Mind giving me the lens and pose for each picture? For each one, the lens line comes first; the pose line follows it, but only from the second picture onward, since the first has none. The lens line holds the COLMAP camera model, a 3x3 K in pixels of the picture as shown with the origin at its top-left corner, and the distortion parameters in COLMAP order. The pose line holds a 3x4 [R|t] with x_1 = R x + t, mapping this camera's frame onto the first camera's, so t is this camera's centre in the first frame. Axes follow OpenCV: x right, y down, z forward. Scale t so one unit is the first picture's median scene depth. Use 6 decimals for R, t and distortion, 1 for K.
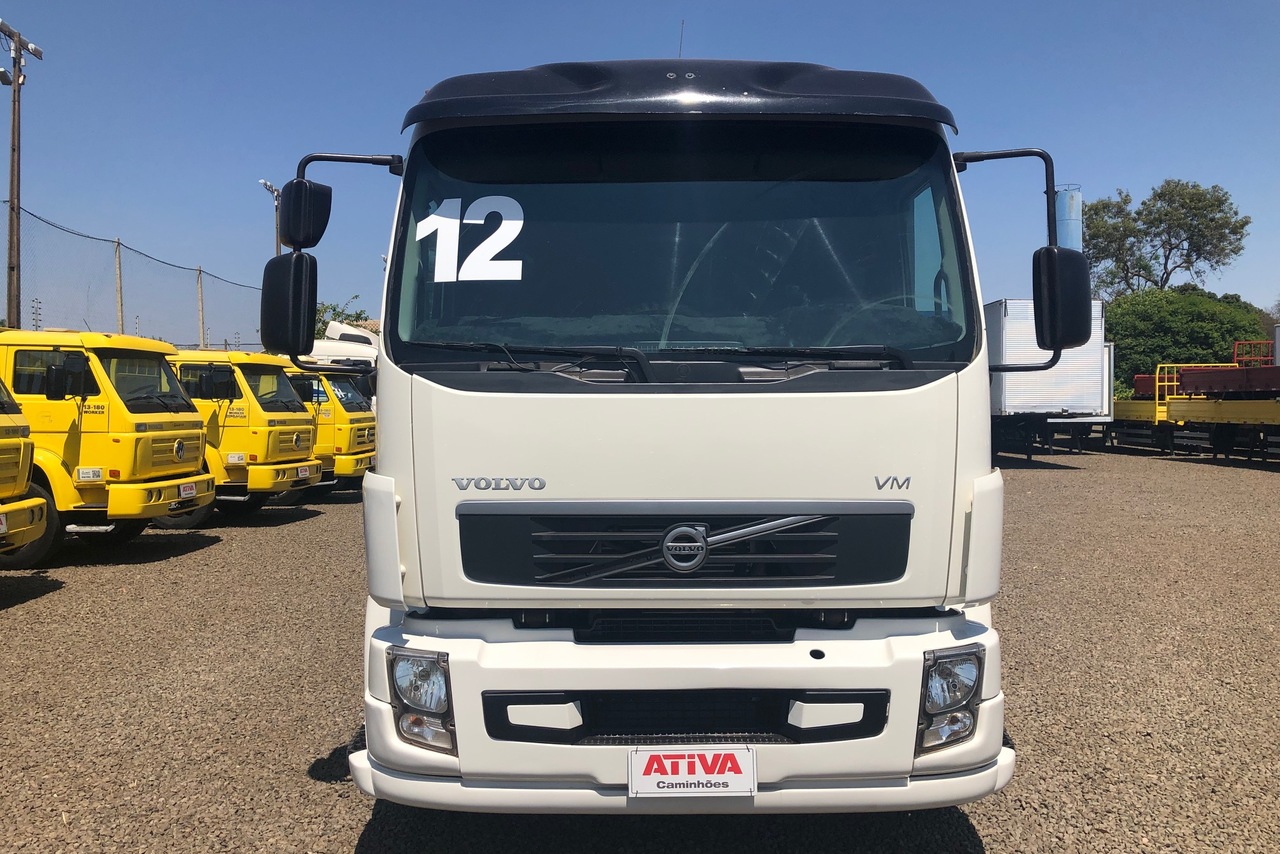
lens RADIAL K [[1056.3, 0, 640.0], [0, 1056.3, 427.0], [0, 0, 1]] dist [0.046610, -0.247597]
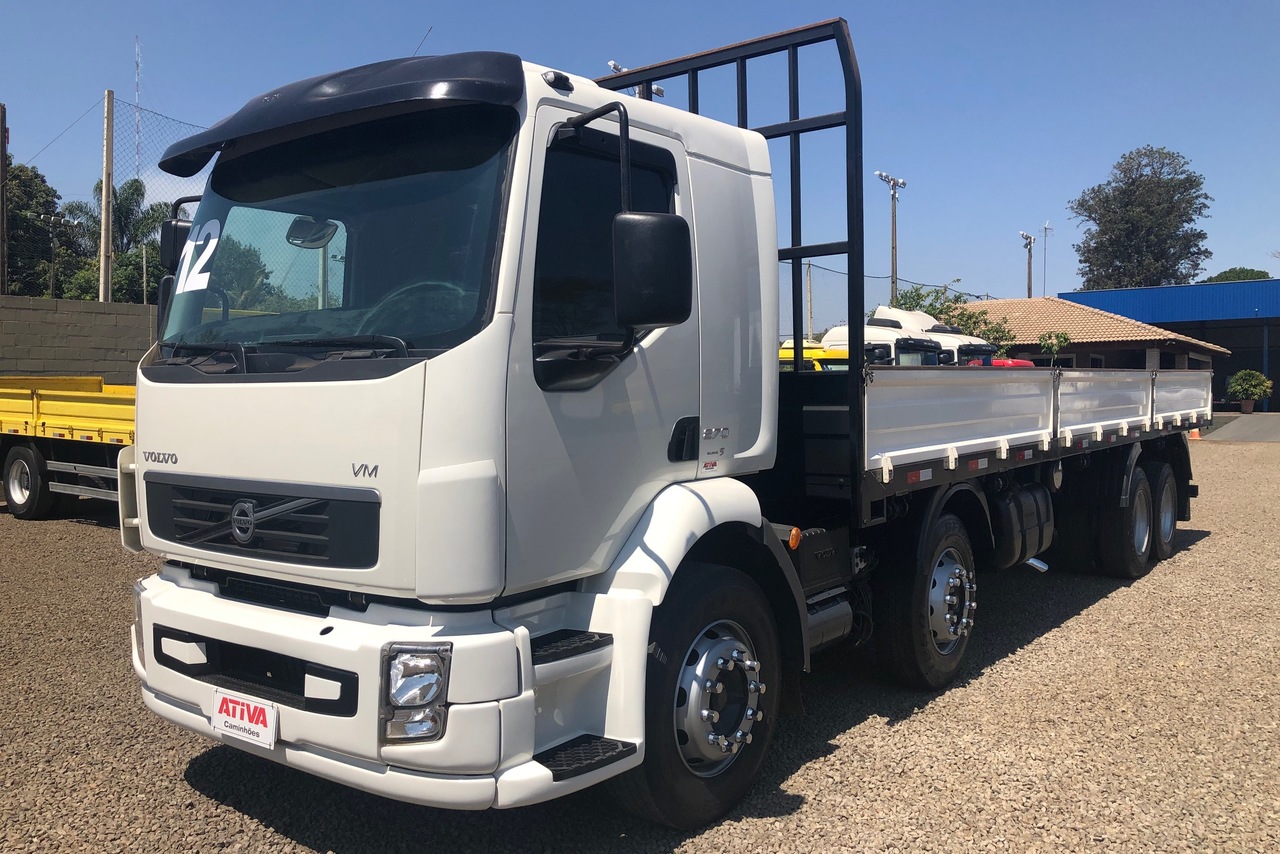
lens RADIAL K [[1056.3, 0, 640.0], [0, 1056.3, 427.0], [0, 0, 1]] dist [0.046610, -0.247597]
pose [[0.807423, 0.018296, -0.589689, 1.043756], [-0.009073, 0.999786, 0.018597, -0.009850], [0.589903, -0.009665, 0.807416, 0.340951]]
